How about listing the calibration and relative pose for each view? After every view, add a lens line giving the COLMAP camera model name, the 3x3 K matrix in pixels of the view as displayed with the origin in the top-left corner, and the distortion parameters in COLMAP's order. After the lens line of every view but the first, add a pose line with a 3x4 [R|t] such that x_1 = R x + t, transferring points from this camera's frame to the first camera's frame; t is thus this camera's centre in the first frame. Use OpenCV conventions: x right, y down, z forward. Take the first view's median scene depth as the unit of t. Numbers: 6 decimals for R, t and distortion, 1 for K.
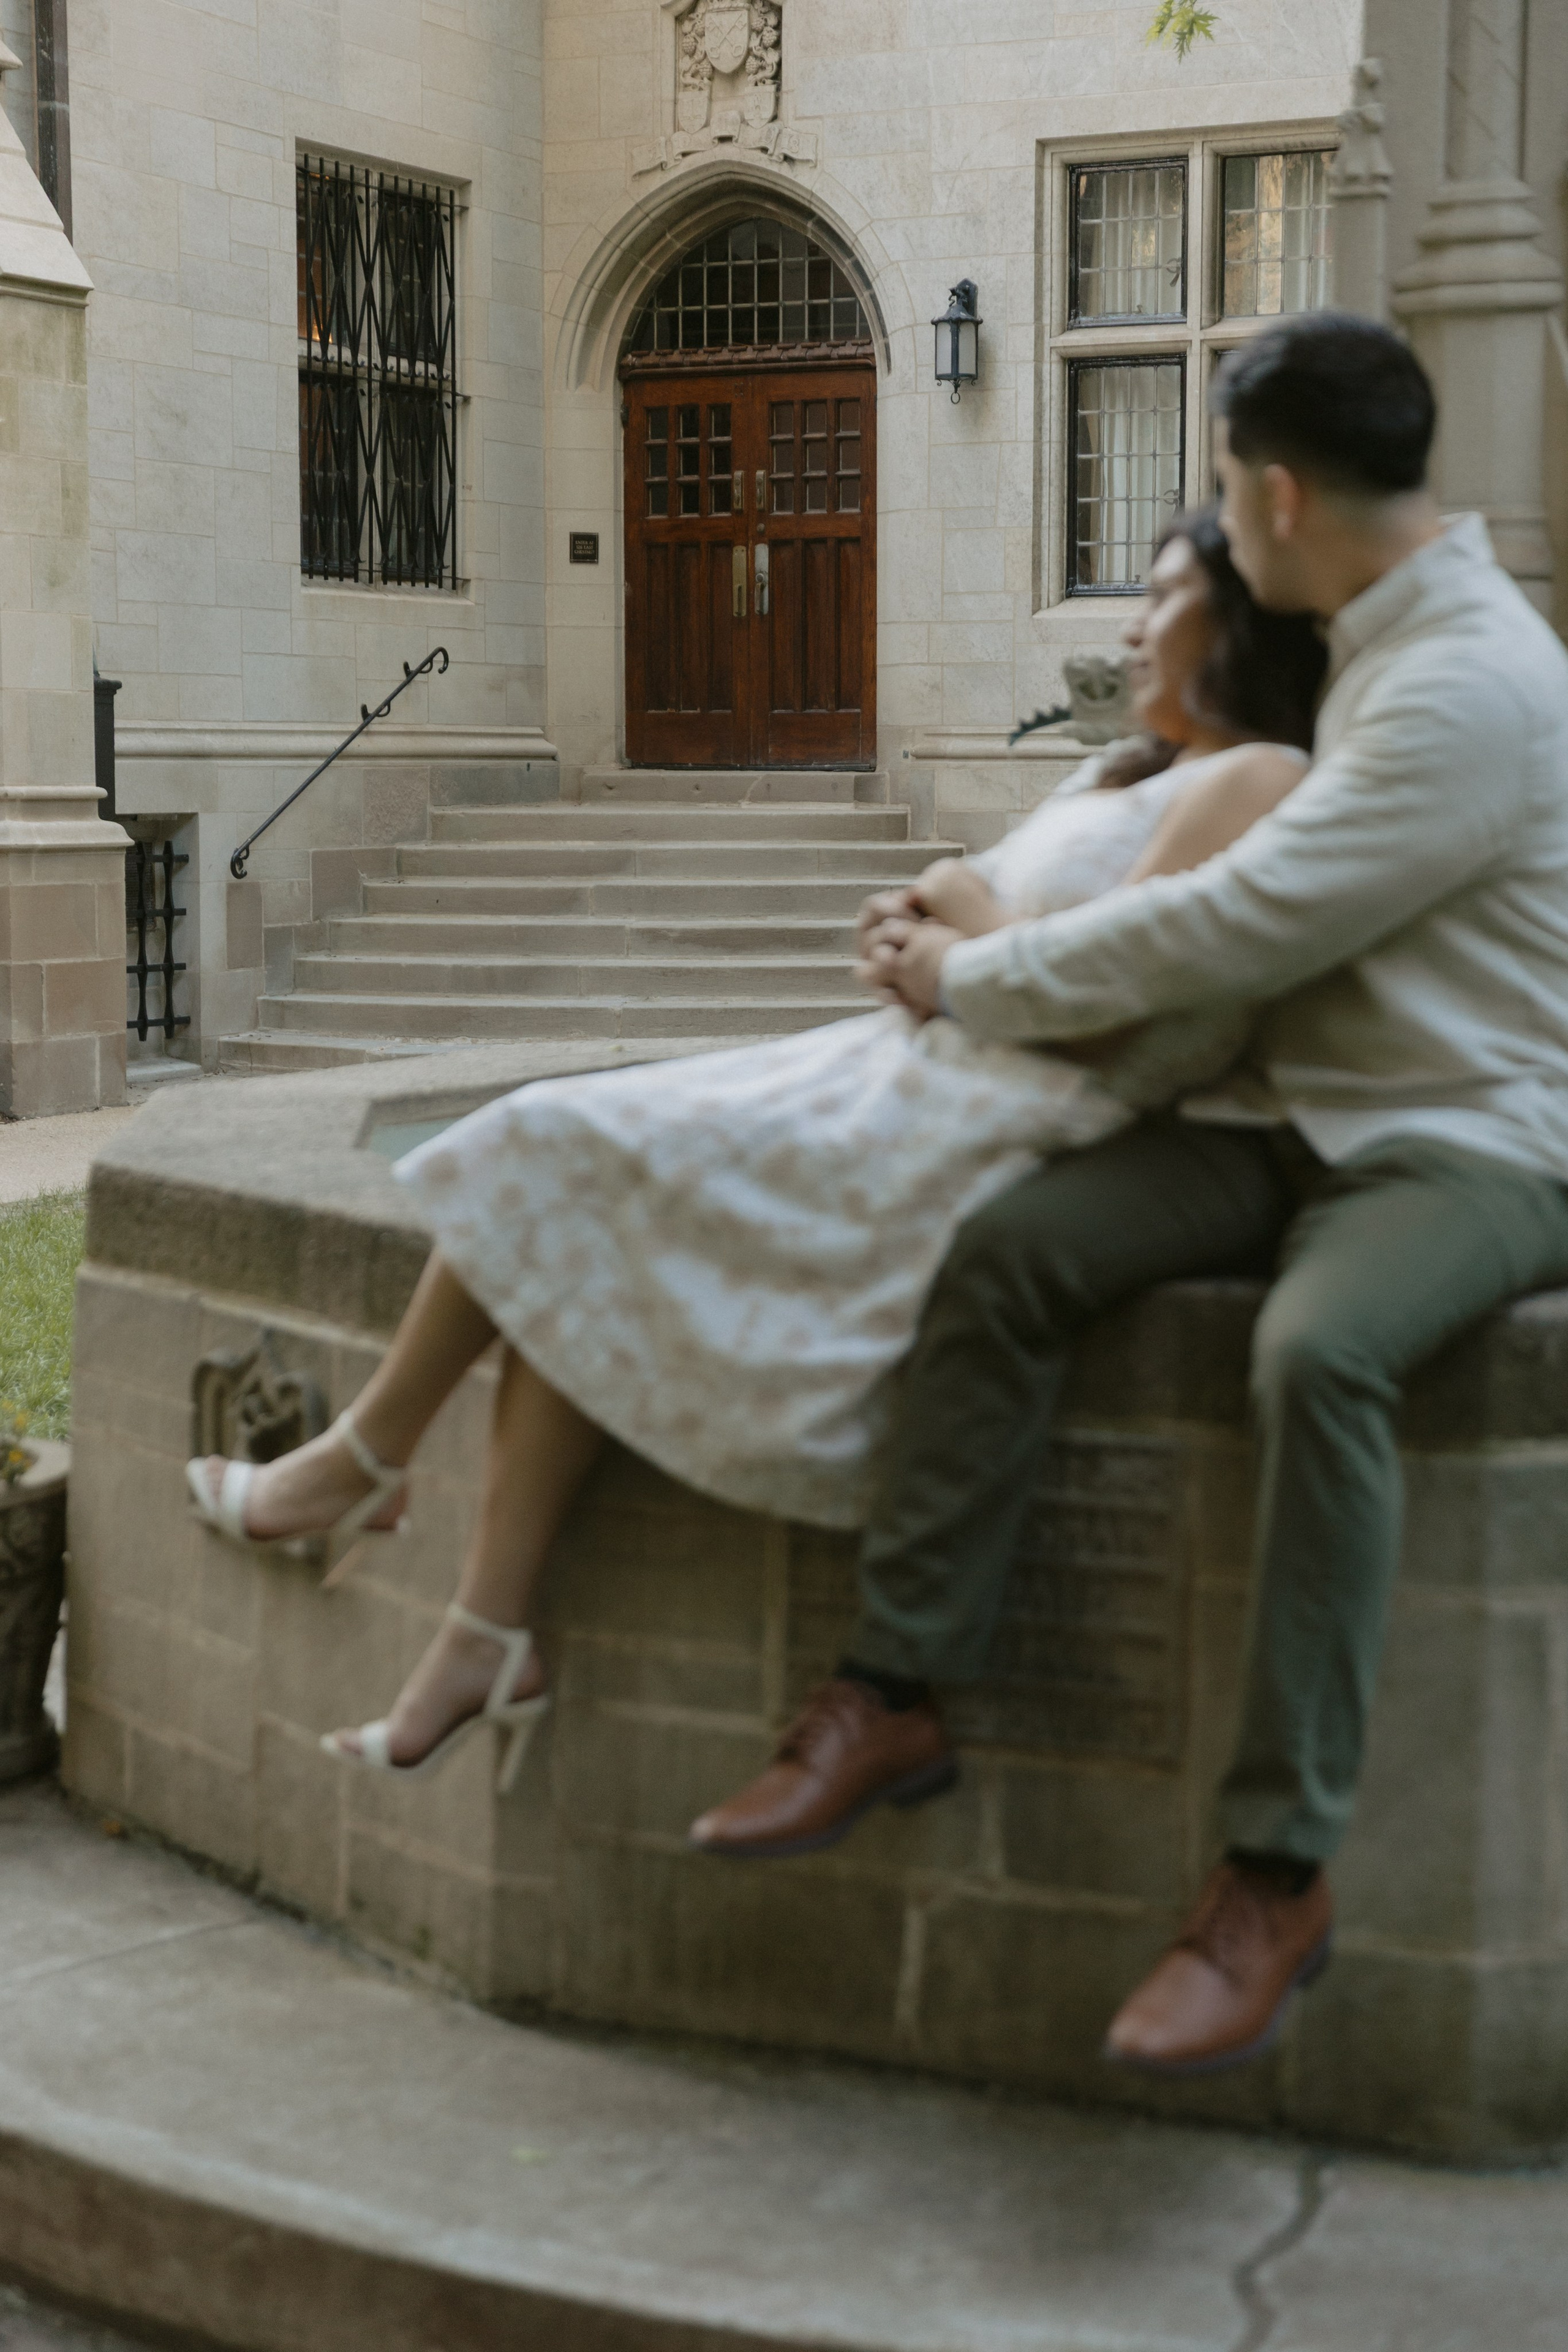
lens RADIAL K [[4076.2, 0, 770.6], [0, 4076.2, 1164.8], [0, 0, 1]] dist [0.016745, 0.000000]
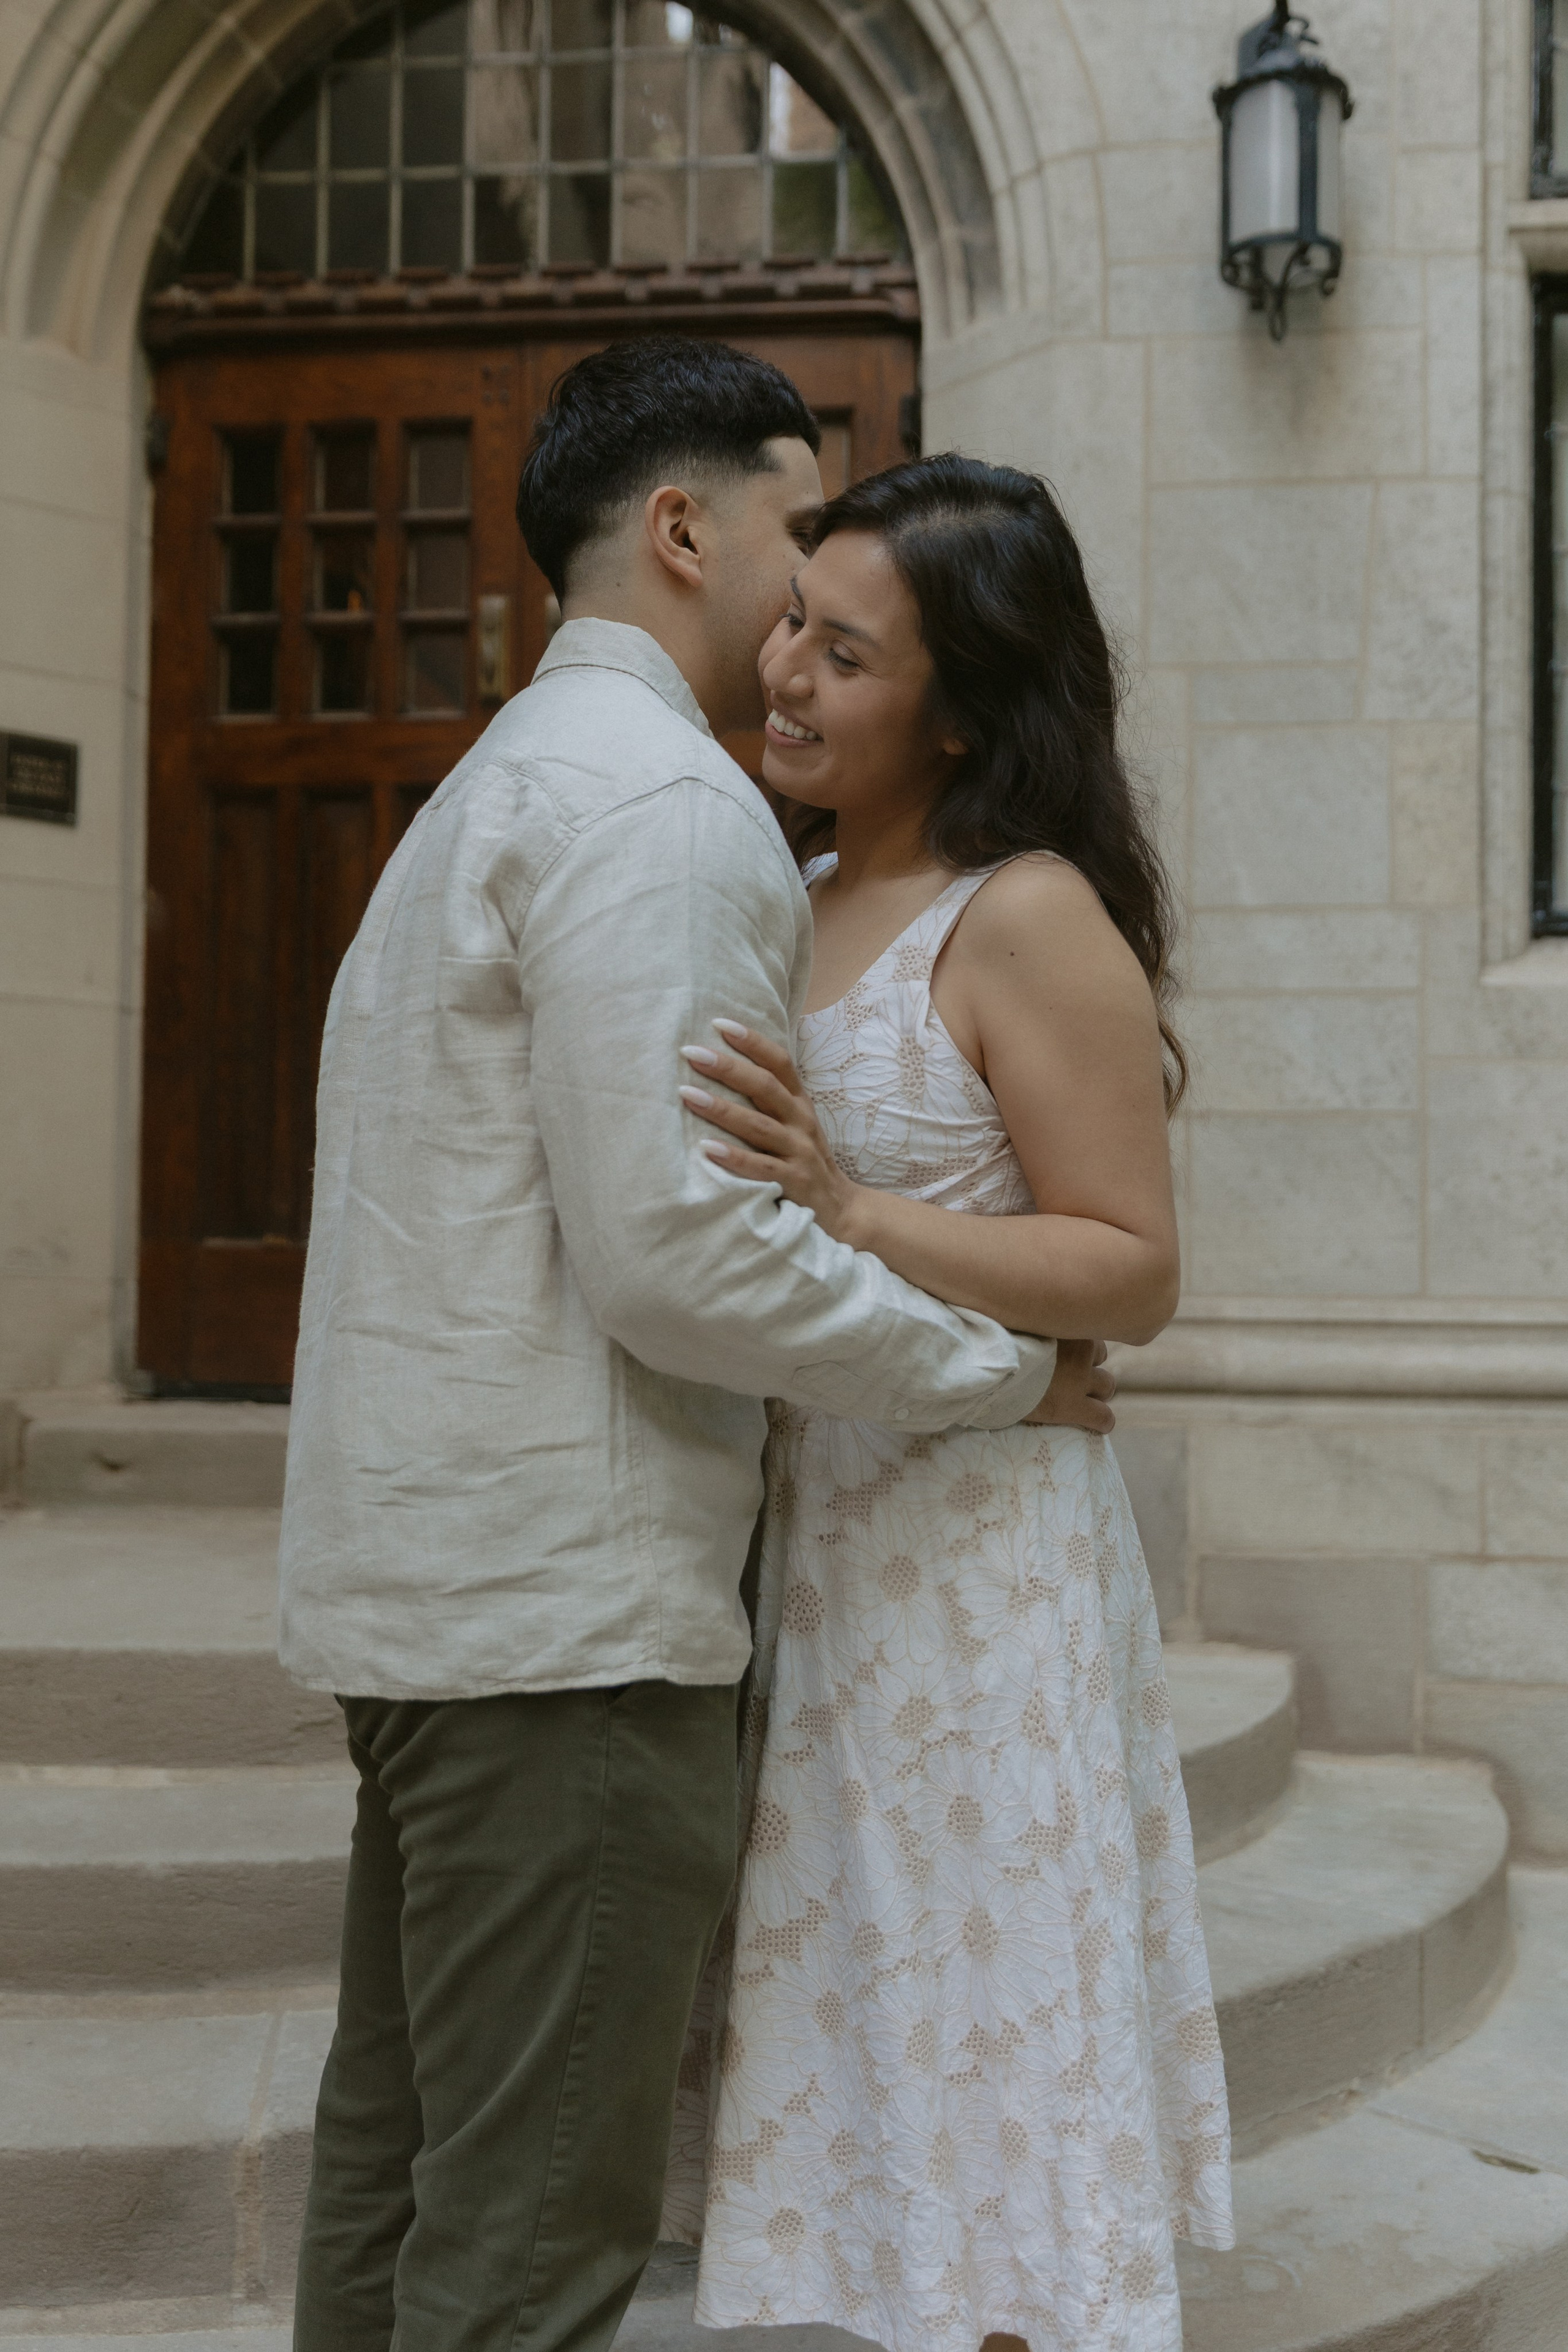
lens RADIAL K [[2257.1, 0, 775.4], [0, 2257.1, 1202.6], [0, 0, 1]] dist [0.007650, 0.000000]
pose [[0.936755, 0.023335, 0.349208, -0.056509], [0.024273, 0.991040, -0.131339, -0.092936], [-0.349144, 0.131509, 0.927795, 0.849923]]
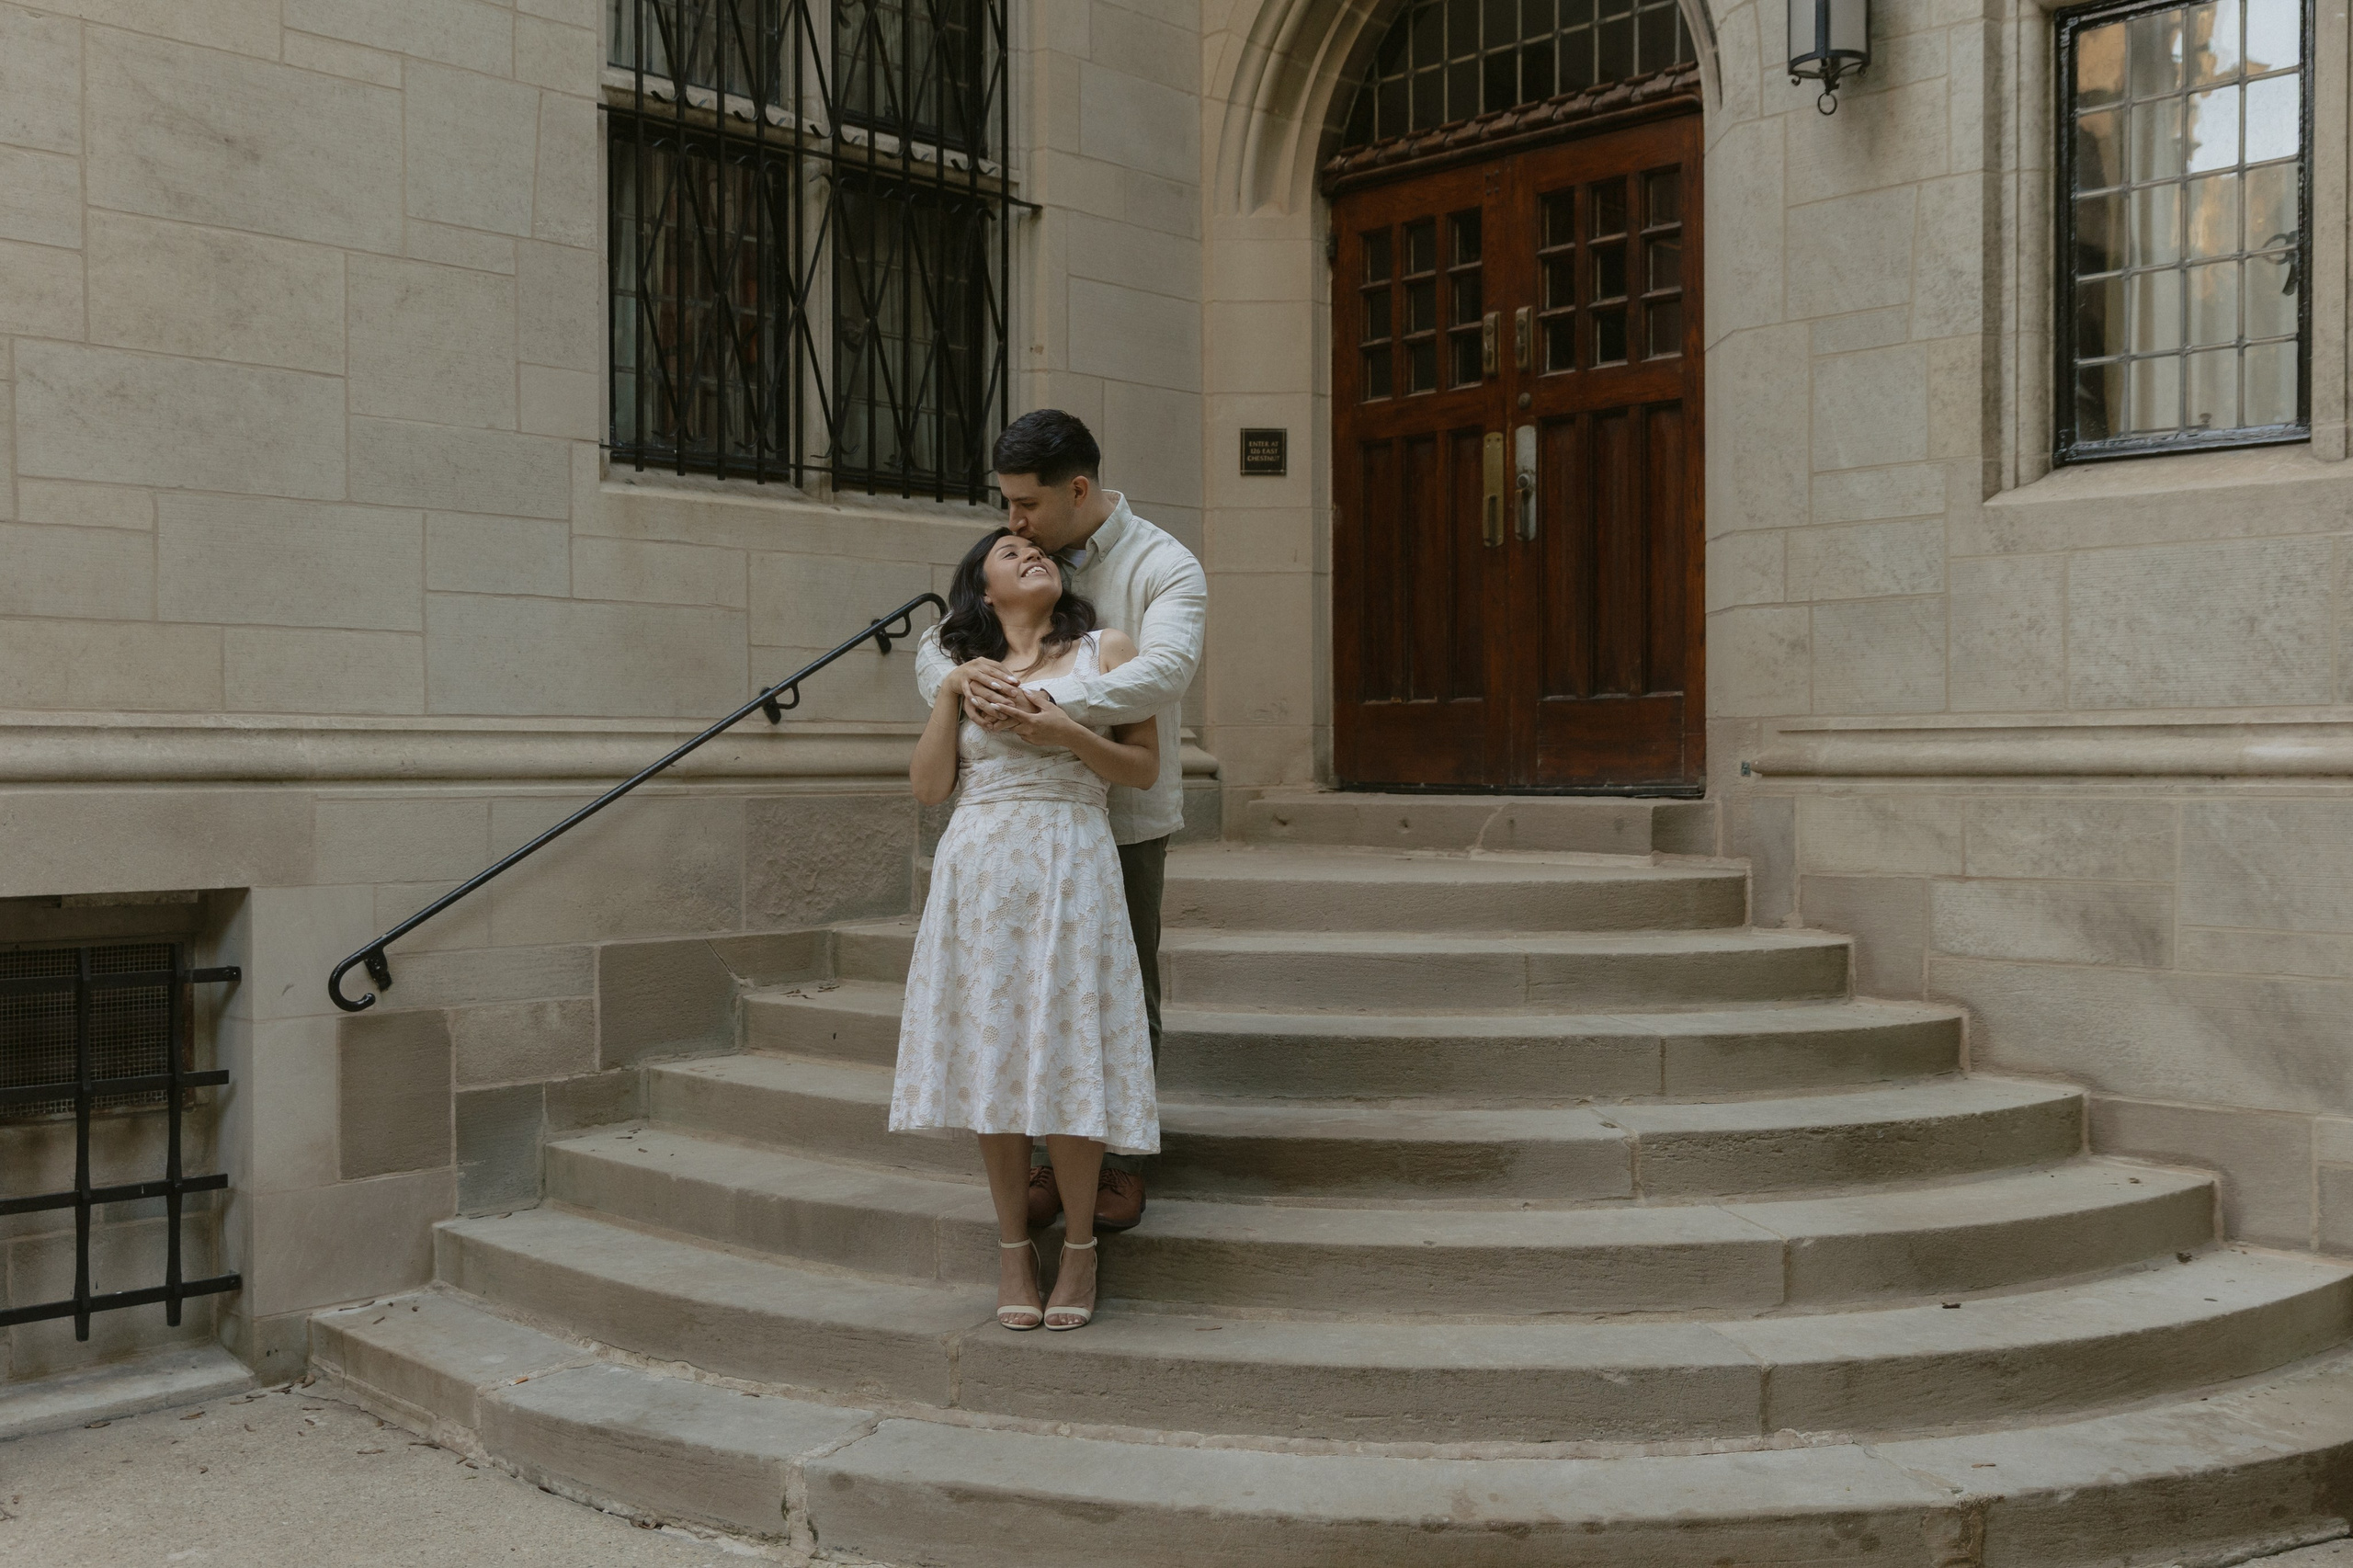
lens RADIAL K [[2337.4, 0, 1140.0], [0, 2337.4, 771.0], [0, 0, 1]] dist [0.019283, 0.000000]
pose [[0.945563, -0.002973, -0.325425, 0.059813], [-0.028468, 0.995369, -0.091811, -0.070304], [0.324191, 0.096077, 0.941100, 0.689083]]
